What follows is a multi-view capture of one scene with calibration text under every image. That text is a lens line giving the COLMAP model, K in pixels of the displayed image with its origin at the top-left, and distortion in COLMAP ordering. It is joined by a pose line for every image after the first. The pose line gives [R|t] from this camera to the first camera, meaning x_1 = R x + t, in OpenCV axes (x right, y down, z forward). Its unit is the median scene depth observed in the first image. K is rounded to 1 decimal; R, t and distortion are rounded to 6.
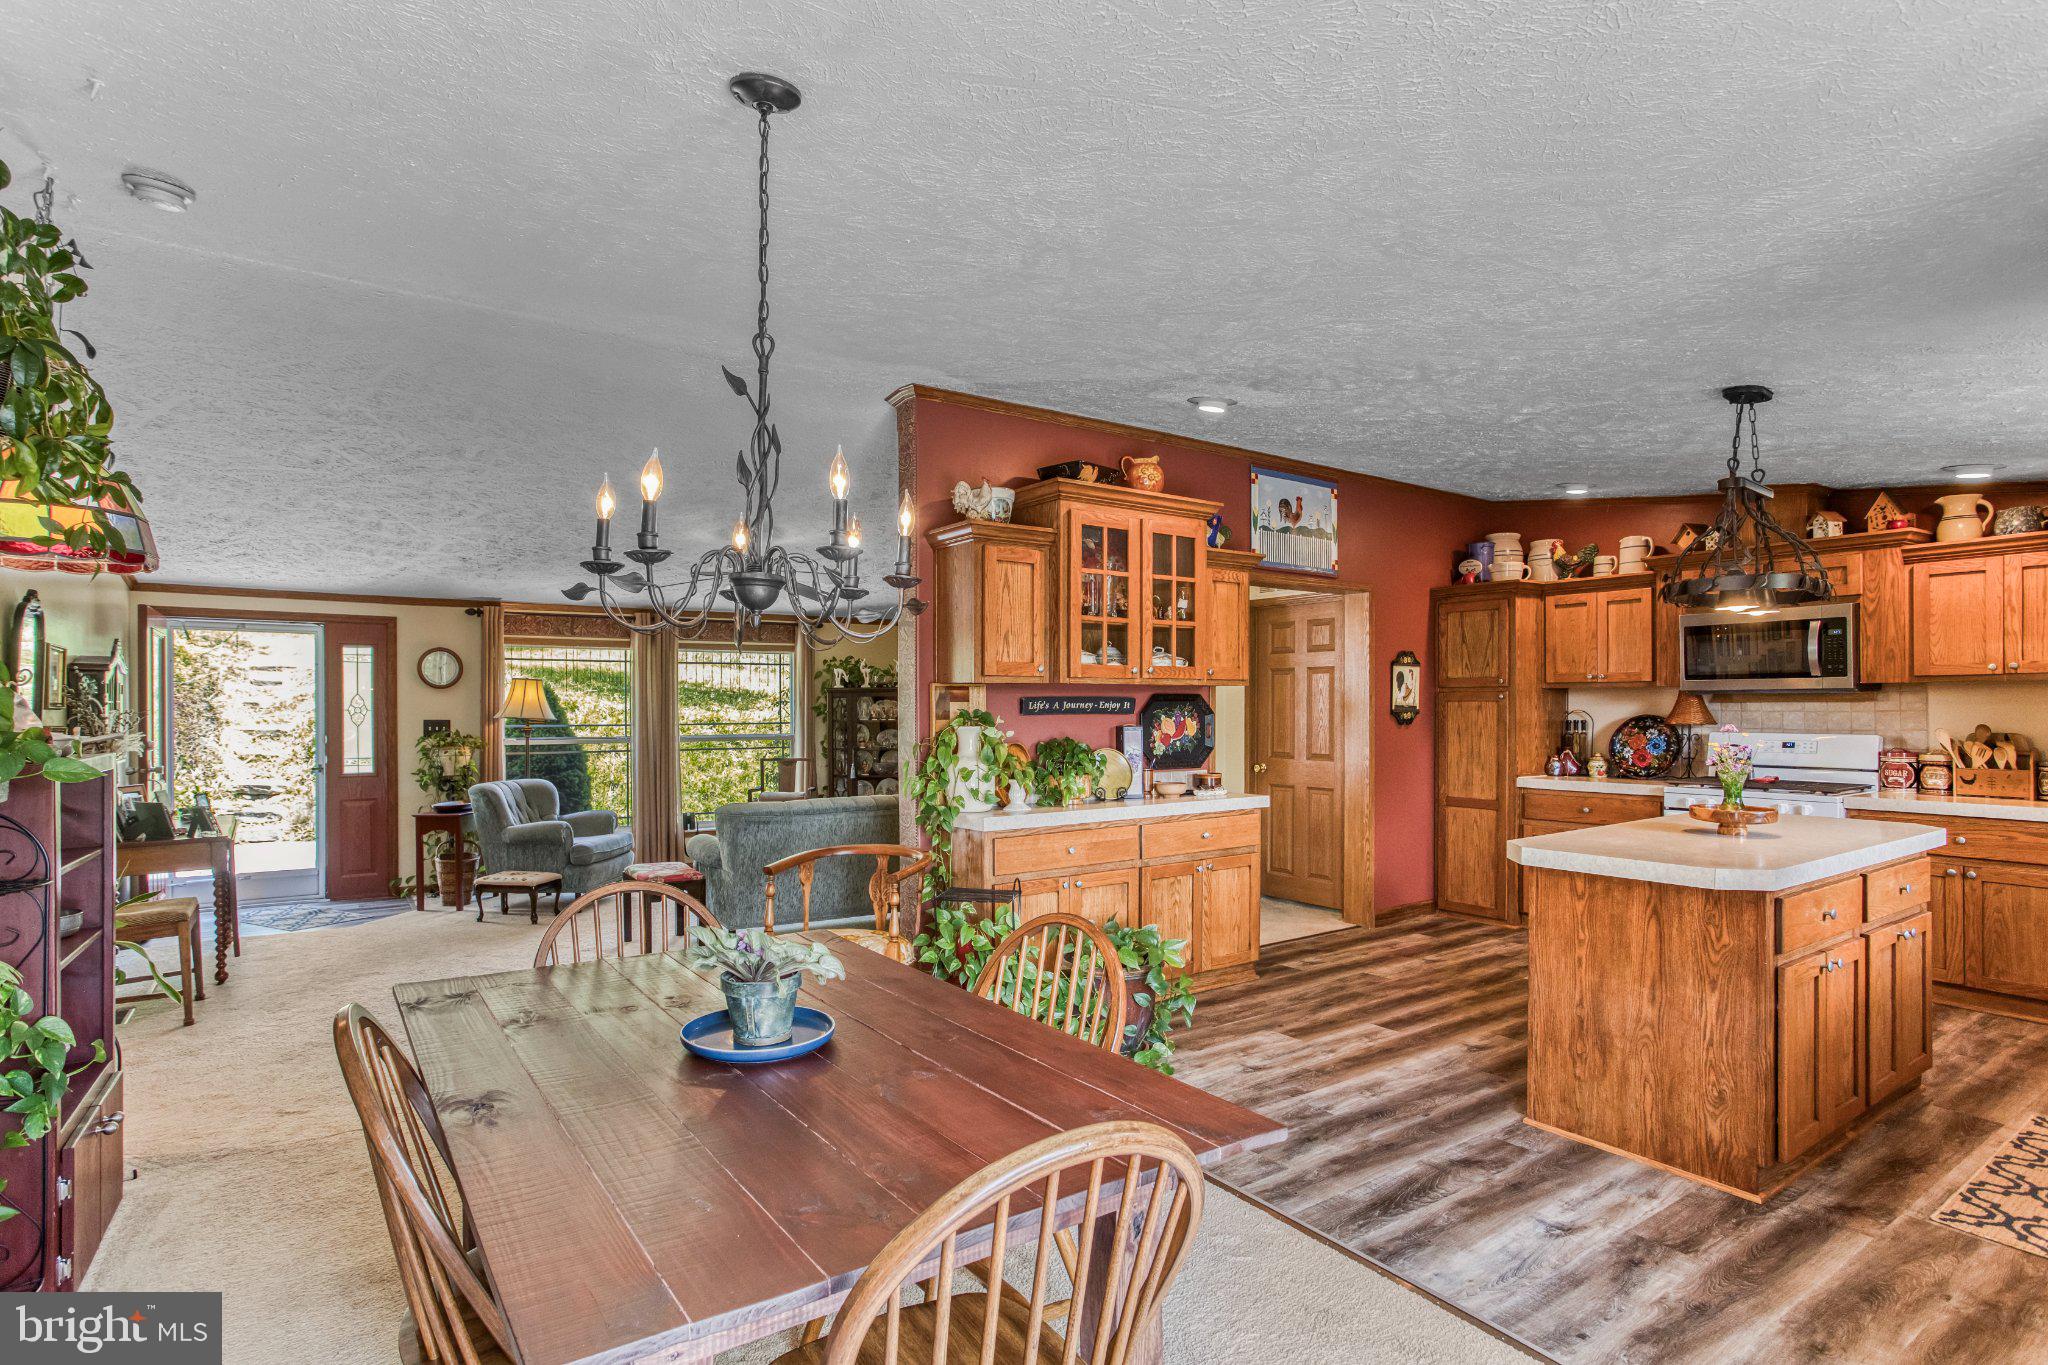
lens RADIAL K [[1041.5, 0, 1023.7], [0, 1041.5, 695.7], [0, 0, 1]] dist [-0.032399, 0.001525]
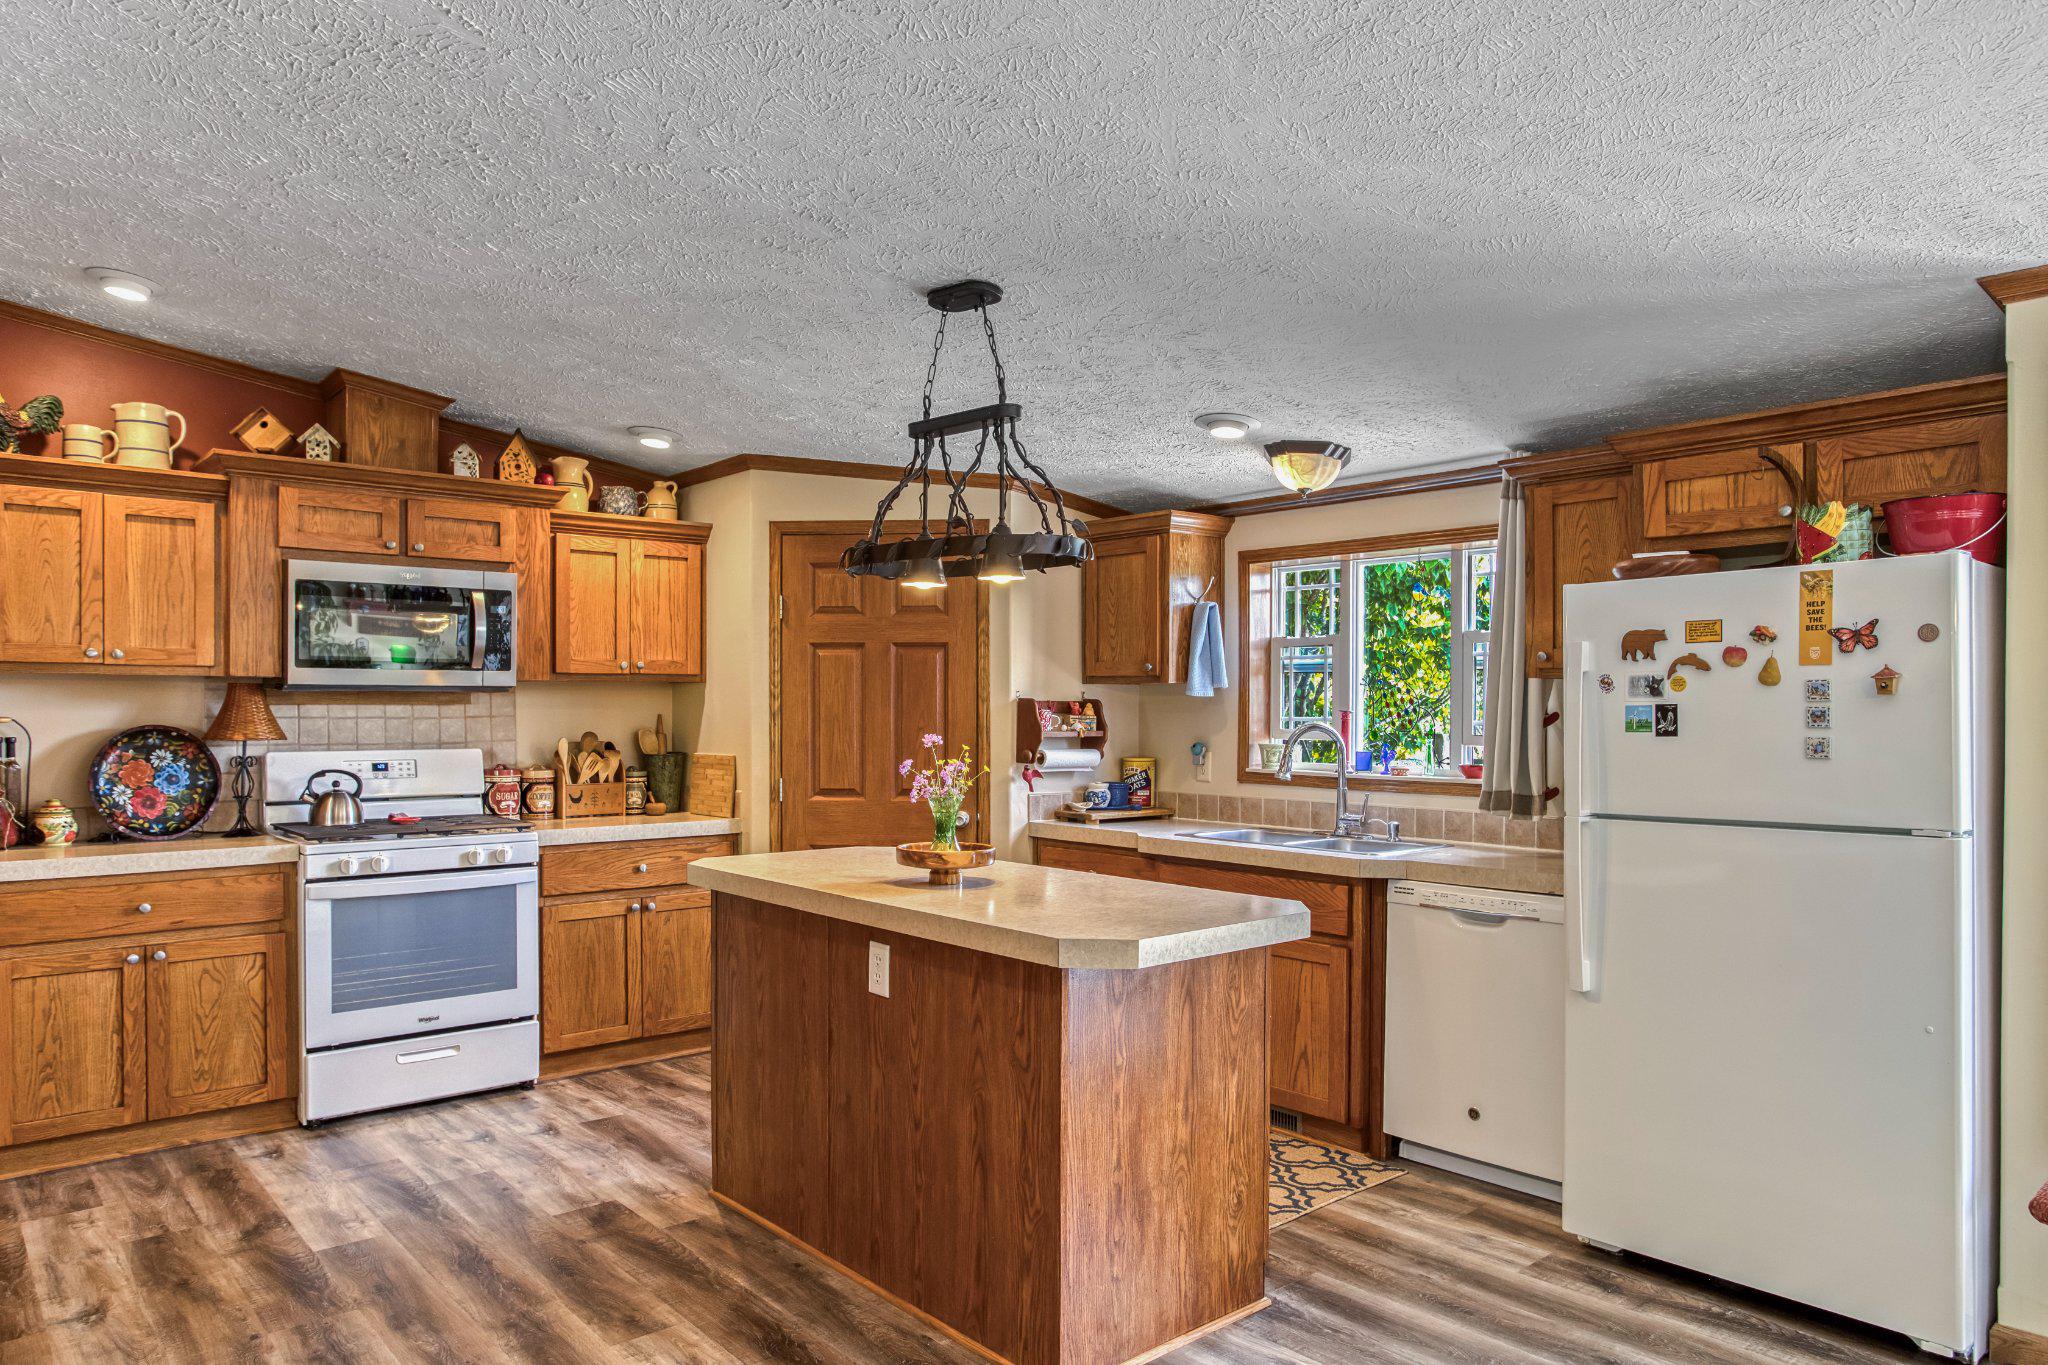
lens RADIAL K [[1284.0, 0, 1032.1], [0, 1284.0, 713.8], [0, 0, 1]] dist [-0.030730, 0.000755]
pose [[-0.105255, -0.001007, 0.994445, -0.163972], [-0.009999, 0.999950, -0.000046, 0.008900], [-0.994395, -0.009949, -0.105260, 0.722403]]
